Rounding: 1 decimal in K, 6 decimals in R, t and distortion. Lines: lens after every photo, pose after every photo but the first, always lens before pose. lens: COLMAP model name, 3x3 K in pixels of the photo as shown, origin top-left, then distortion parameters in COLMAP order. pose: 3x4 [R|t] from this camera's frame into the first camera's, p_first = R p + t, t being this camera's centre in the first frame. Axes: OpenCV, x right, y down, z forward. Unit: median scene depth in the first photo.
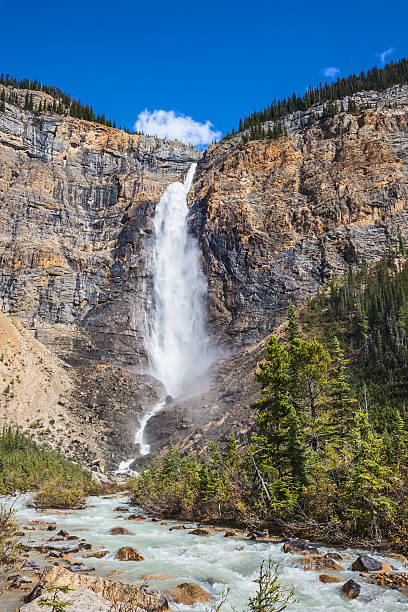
lens RADIAL K [[564.9, 0, 205.4], [0, 564.9, 310.2], [0, 0, 1]] dist [0.032720, 0.000000]
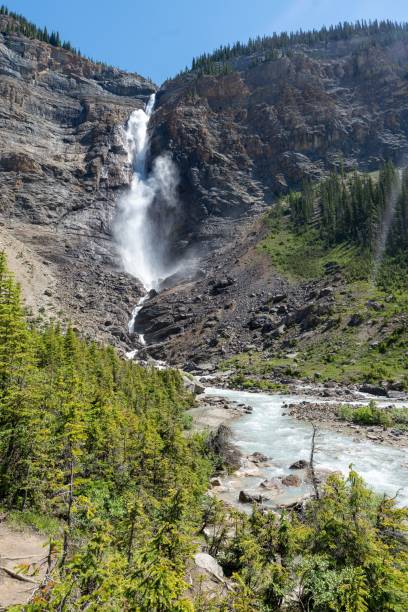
lens RADIAL K [[397.5, 0, 197.7], [0, 397.5, 300.6], [0, 0, 1]] dist [0.009614, -0.013178]
pose [[0.987384, 0.007790, 0.158150, -0.072592], [-0.029730, 0.990146, 0.136846, 0.050731], [-0.155525, -0.139821, 0.977886, 0.195703]]
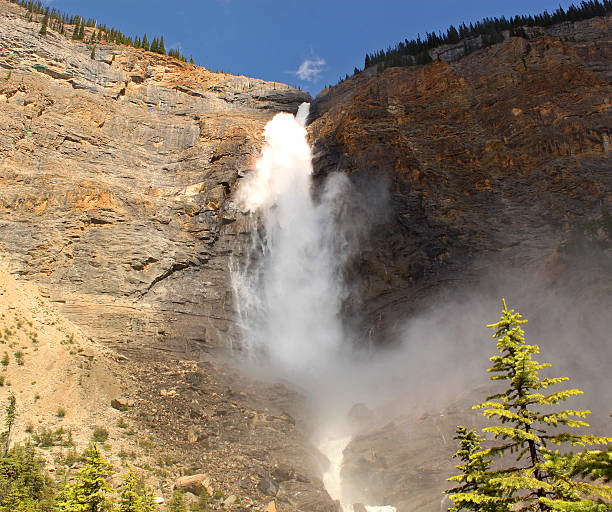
lens RADIAL K [[632.2, 0, 278.8], [0, 632.2, 251.4], [0, 0, 1]] dist [-0.123841, 0.000000]
pose [[0.999206, 0.012581, 0.037814, -0.106620], [-0.004909, 0.980493, -0.196494, 0.095547], [-0.039549, 0.196152, 0.979776, 0.364154]]
